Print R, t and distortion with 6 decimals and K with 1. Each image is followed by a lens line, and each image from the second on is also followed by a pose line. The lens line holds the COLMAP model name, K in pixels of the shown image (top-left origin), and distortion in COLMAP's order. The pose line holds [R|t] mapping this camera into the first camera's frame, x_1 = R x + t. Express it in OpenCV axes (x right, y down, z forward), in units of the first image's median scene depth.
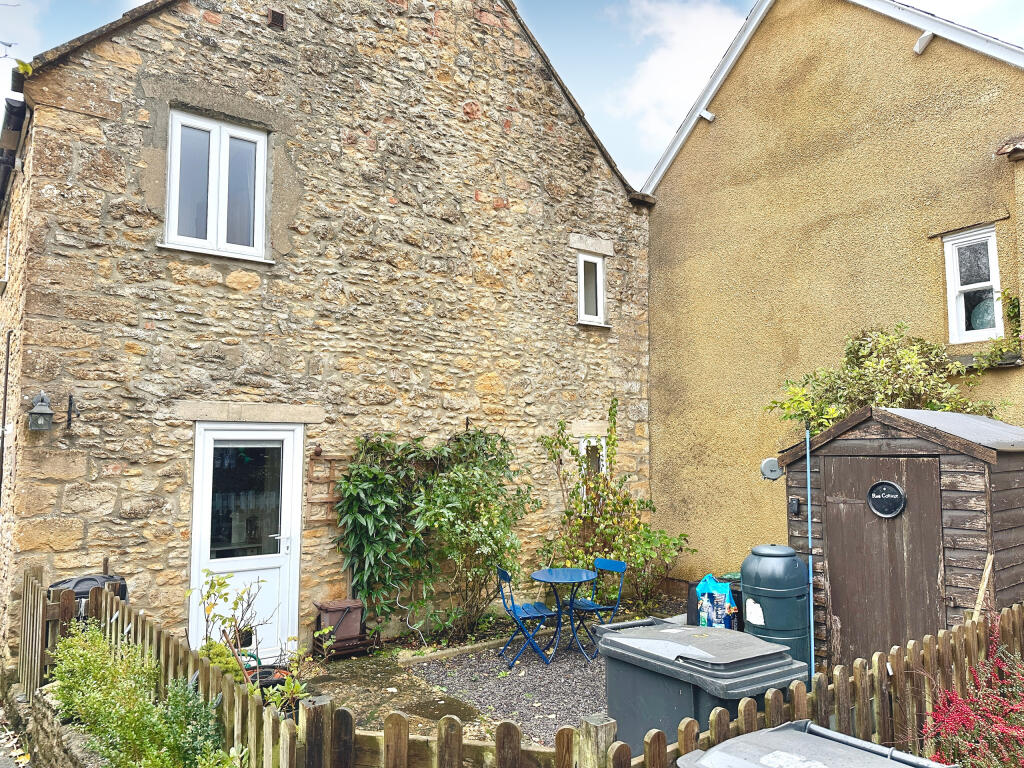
lens RADIAL K [[716.2, 0, 512.0], [0, 716.2, 384.0], [0, 0, 1]] dist [0.057112, -0.076220]
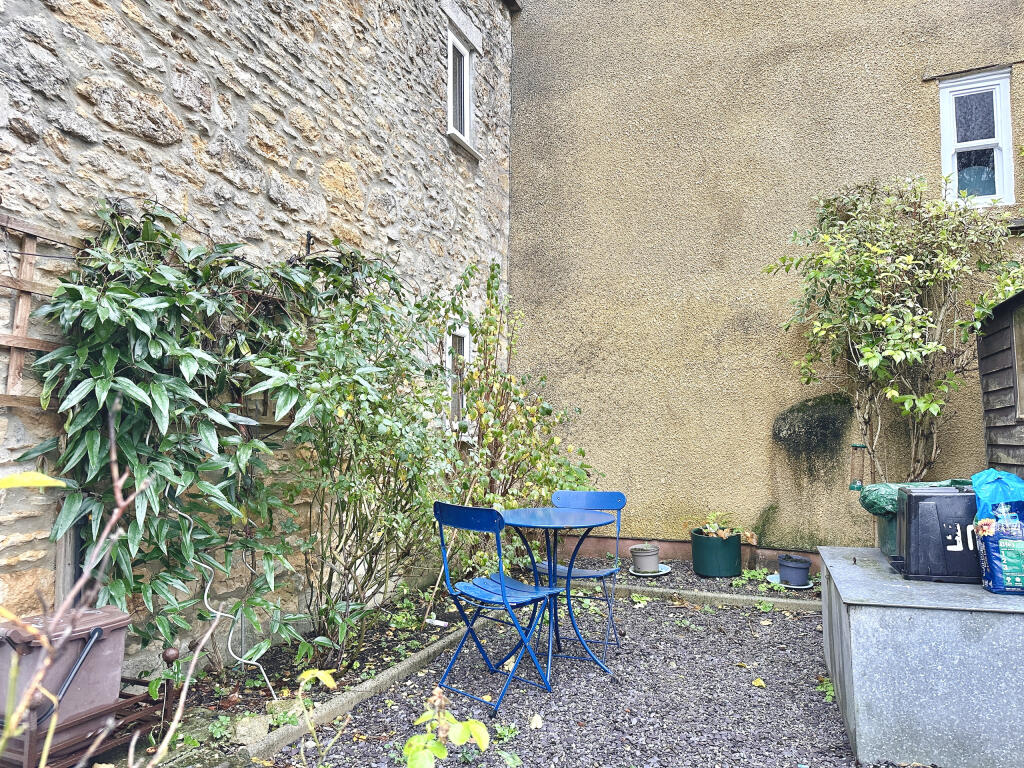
lens RADIAL K [[716.2, 0, 512.0], [0, 716.2, 384.0], [0, 0, 1]] dist [0.057112, -0.076220]
pose [[0.851584, 0.046826, 0.522123, -0.207914], [-0.052549, 0.998611, -0.003850, 0.153632], [-0.521578, -0.024158, 0.852862, 0.506933]]
